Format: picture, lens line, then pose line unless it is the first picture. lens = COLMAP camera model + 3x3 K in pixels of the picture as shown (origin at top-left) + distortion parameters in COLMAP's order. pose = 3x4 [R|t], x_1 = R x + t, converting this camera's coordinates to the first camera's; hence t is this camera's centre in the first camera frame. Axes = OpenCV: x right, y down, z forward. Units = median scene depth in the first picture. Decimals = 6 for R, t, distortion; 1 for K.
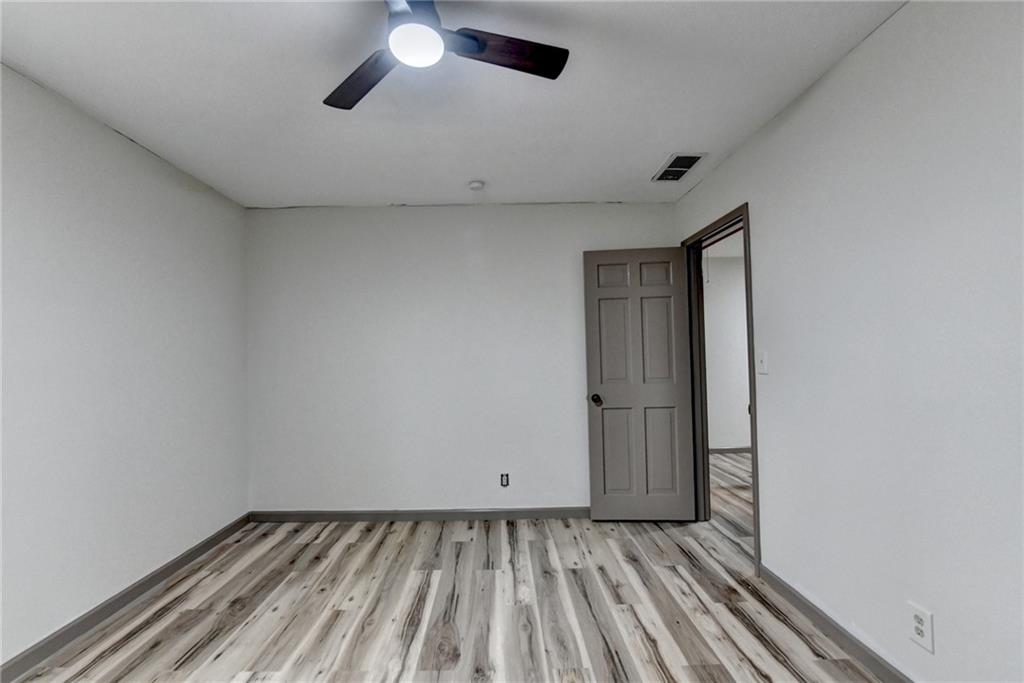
lens RADIAL K [[444.9, 0, 506.5], [0, 444.9, 344.7], [0, 0, 1]] dist [-0.012500, -0.002126]
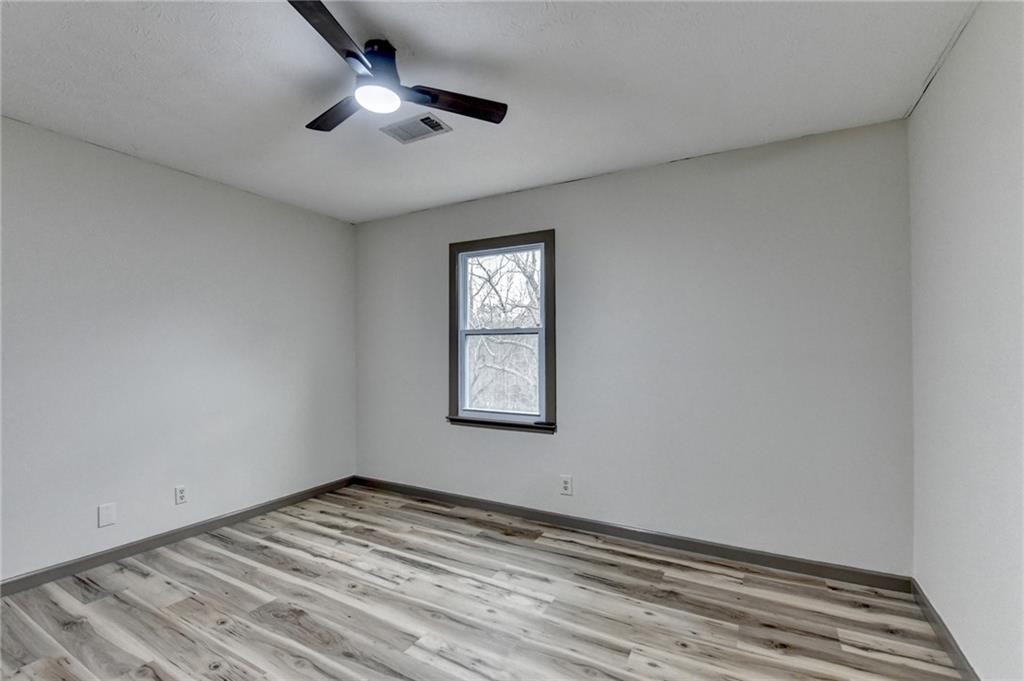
lens RADIAL K [[444.9, 0, 497.8], [0, 444.9, 368.0], [0, 0, 1]] dist [-0.012500, -0.002126]
pose [[-0.506750, 0.052061, -0.860520, 0.394415], [0.033673, 0.998608, 0.040586, 0.017269], [0.861435, -0.008409, -0.507798, 1.088901]]
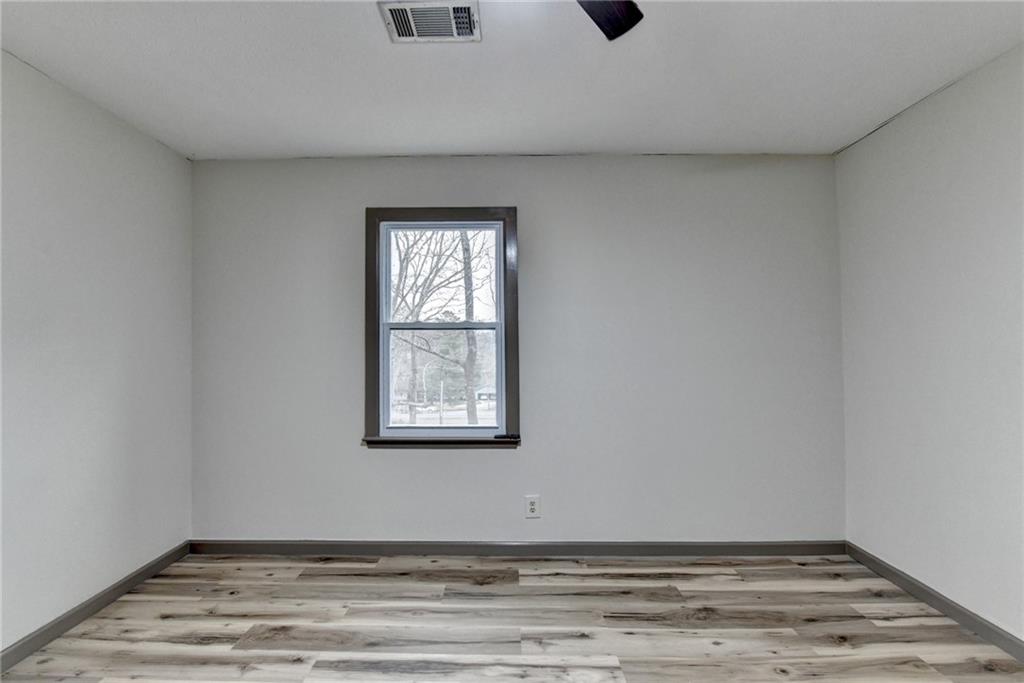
lens RADIAL K [[444.9, 0, 491.0], [0, 444.9, 352.7], [0, 0, 1]] dist [-0.012500, -0.002126]
pose [[-0.035059, 0.028370, -0.998982, 0.294334], [0.030766, 0.999154, 0.027295, 0.001010], [0.998912, -0.029778, -0.035902, 0.550267]]
